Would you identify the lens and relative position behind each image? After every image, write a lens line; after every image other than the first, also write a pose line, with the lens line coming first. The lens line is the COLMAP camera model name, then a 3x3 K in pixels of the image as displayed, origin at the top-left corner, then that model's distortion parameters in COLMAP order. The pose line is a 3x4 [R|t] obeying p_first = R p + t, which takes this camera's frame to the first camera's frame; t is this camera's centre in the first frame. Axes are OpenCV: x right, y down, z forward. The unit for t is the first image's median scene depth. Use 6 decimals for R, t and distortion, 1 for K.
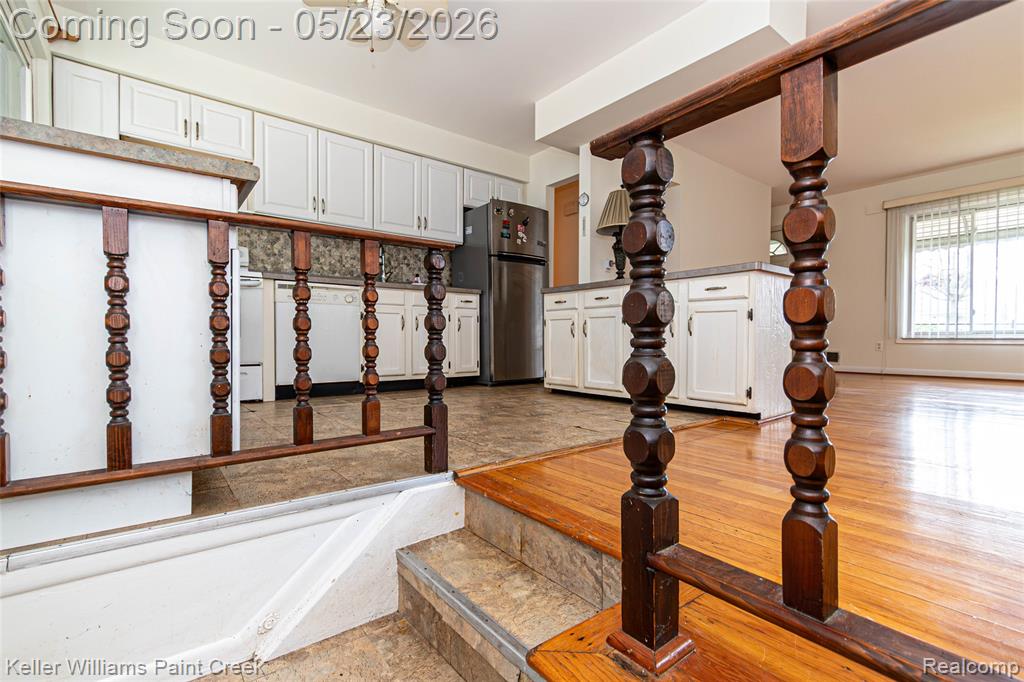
lens RADIAL K [[469.9, 0, 521.9], [0, 469.9, 347.6], [0, 0, 1]] dist [0.001807, 0.000535]
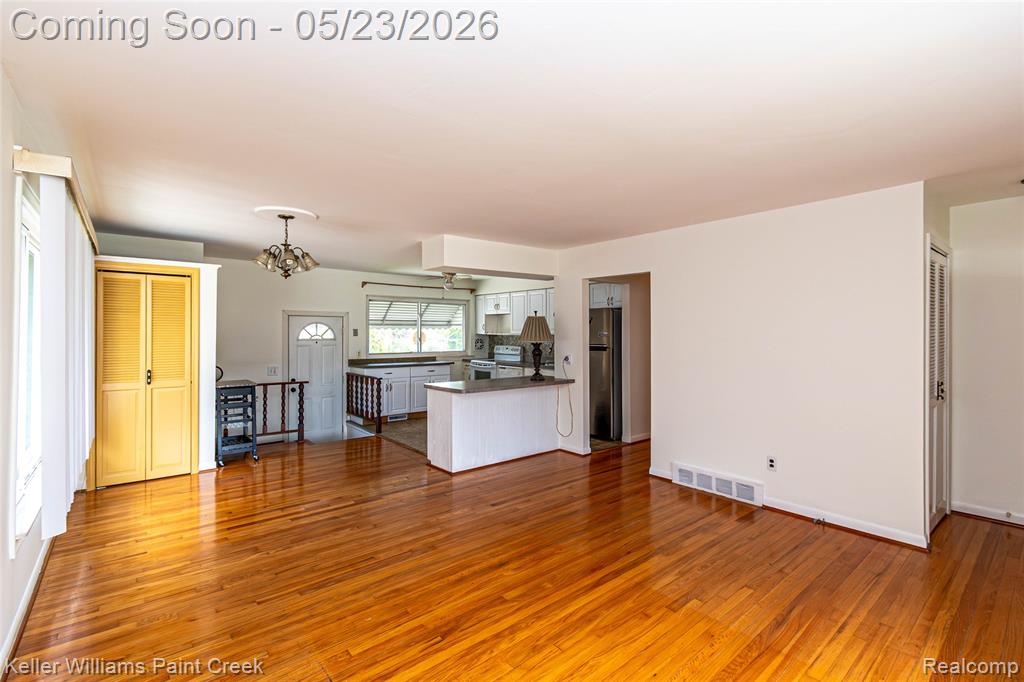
lens RADIAL K [[472.0, 0, 488.8], [0, 472.0, 334.2], [0, 0, 1]] dist [-0.000322, -0.000083]
pose [[-0.026027, 0.001373, -0.999660, 1.537814], [-0.017660, 0.999842, 0.001833, -0.245251], [0.999505, 0.017702, -0.025999, 0.800083]]
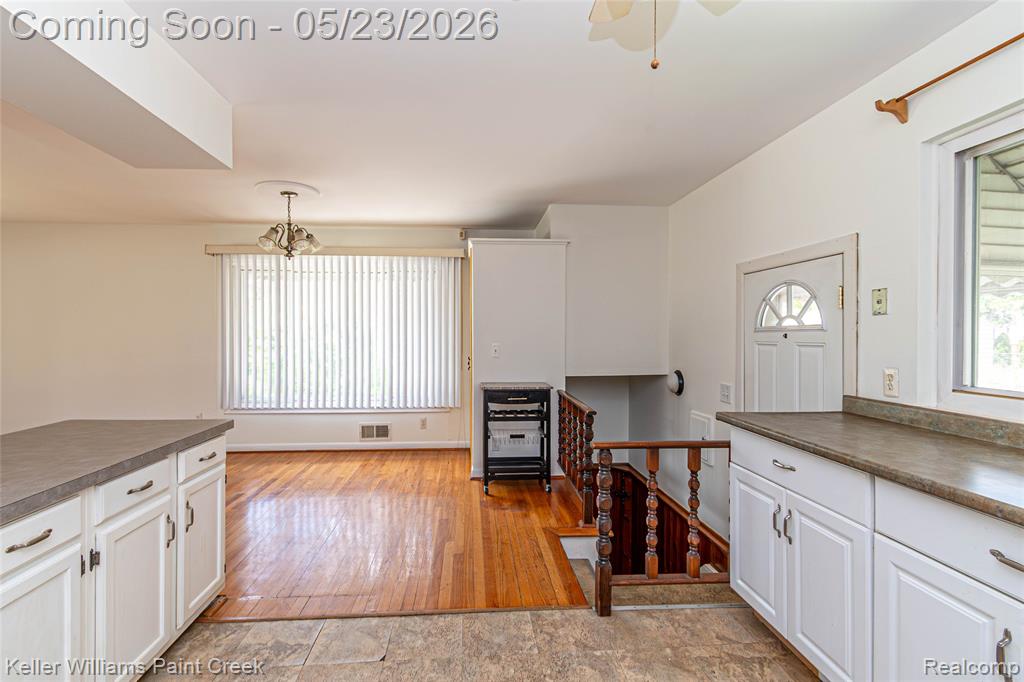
lens RADIAL K [[470.2, 0, 494.9], [0, 470.2, 339.3], [0, 0, 1]] dist [0.000330, -0.000161]
pose [[-0.815018, -0.006686, 0.579397, -0.272769], [0.010164, 0.999615, 0.025833, -0.216214], [-0.579346, 0.026944, -0.814636, 0.874180]]
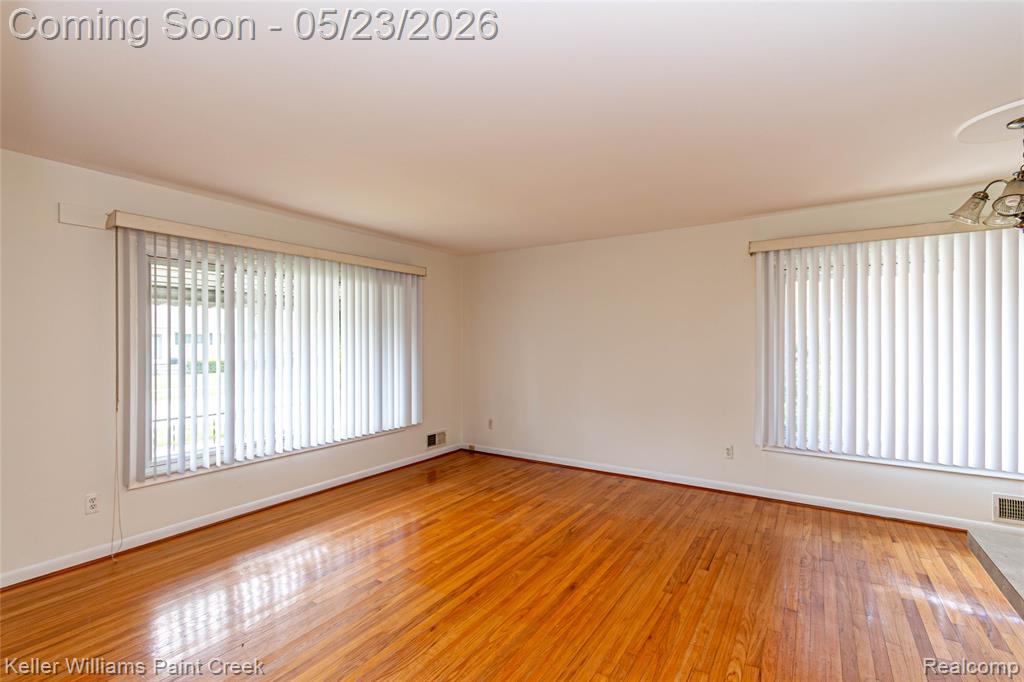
lens RADIAL K [[463.0, 0, 516.7], [0, 463.0, 342.7], [0, 0, 1]] dist [0.001559, -0.000155]
pose [[-0.306708, 0.001053, 0.951803, 0.252159], [0.018171, 0.999824, 0.004749, -0.236826], [-0.951630, 0.018752, -0.306673, 1.074708]]
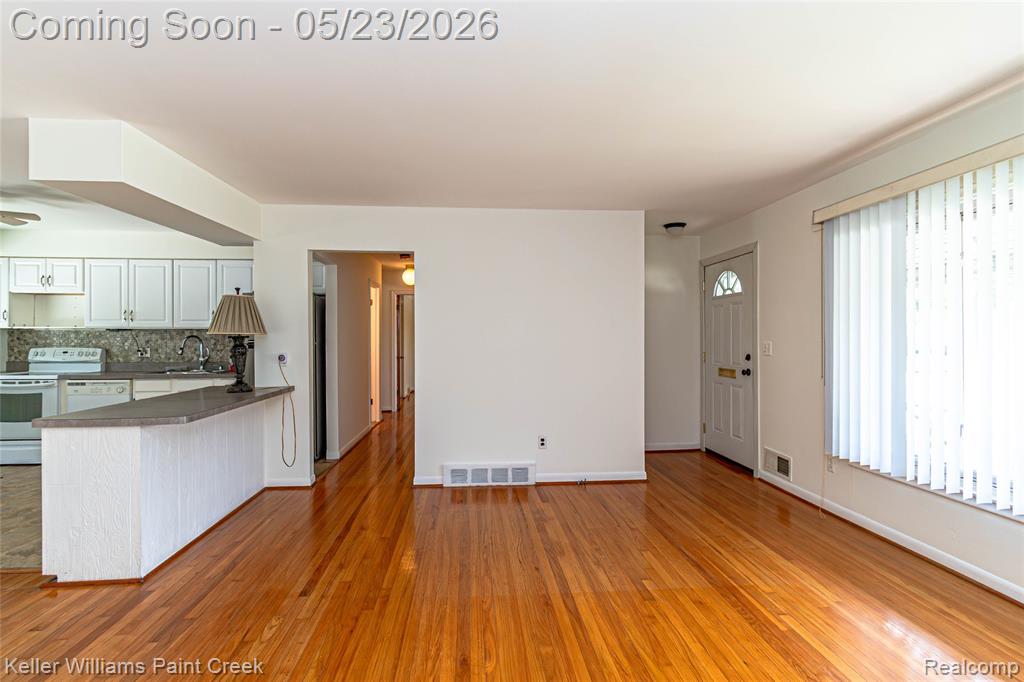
lens RADIAL K [[487.4, 0, 512.3], [0, 487.4, 338.5], [0, 0, 1]] dist [0.001250, -0.000072]
pose [[0.819311, -0.000417, -0.573349, 1.144653], [-0.006968, 0.999919, -0.010685, -0.209701], [0.573307, 0.012749, 0.819242, 0.444549]]
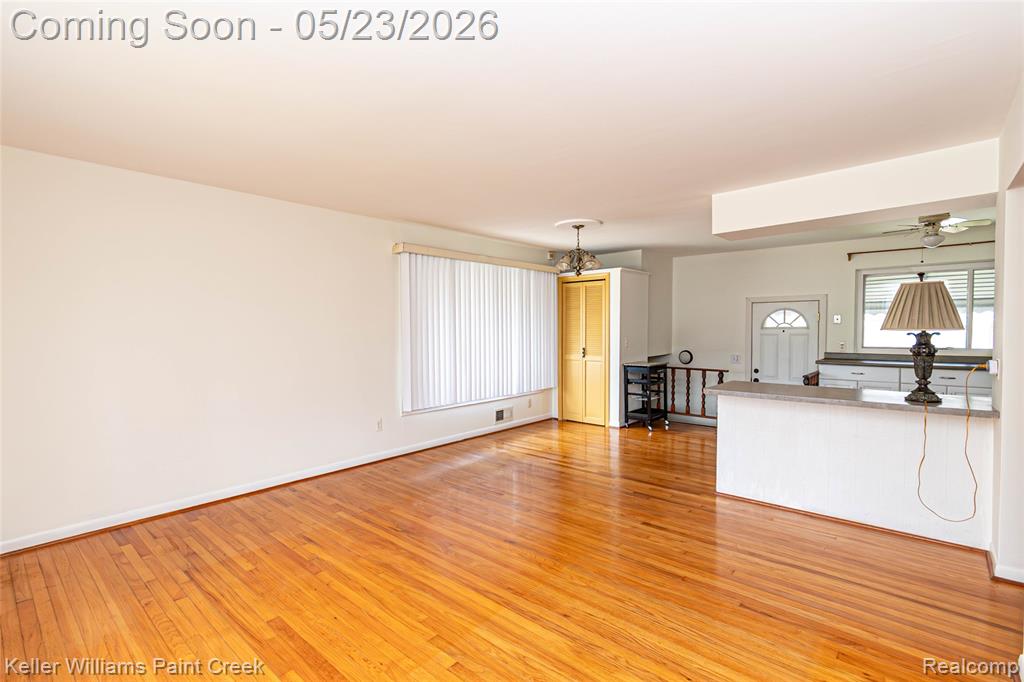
lens RADIAL K [[465.9, 0, 516.6], [0, 465.9, 343.7], [0, 0, 1]] dist [0.002837, 0.000154]
pose [[-0.985663, 0.013558, -0.168182, 0.933109], [0.004686, 0.998582, 0.053035, -0.244883], [0.168663, 0.051486, -0.984328, 1.508179]]
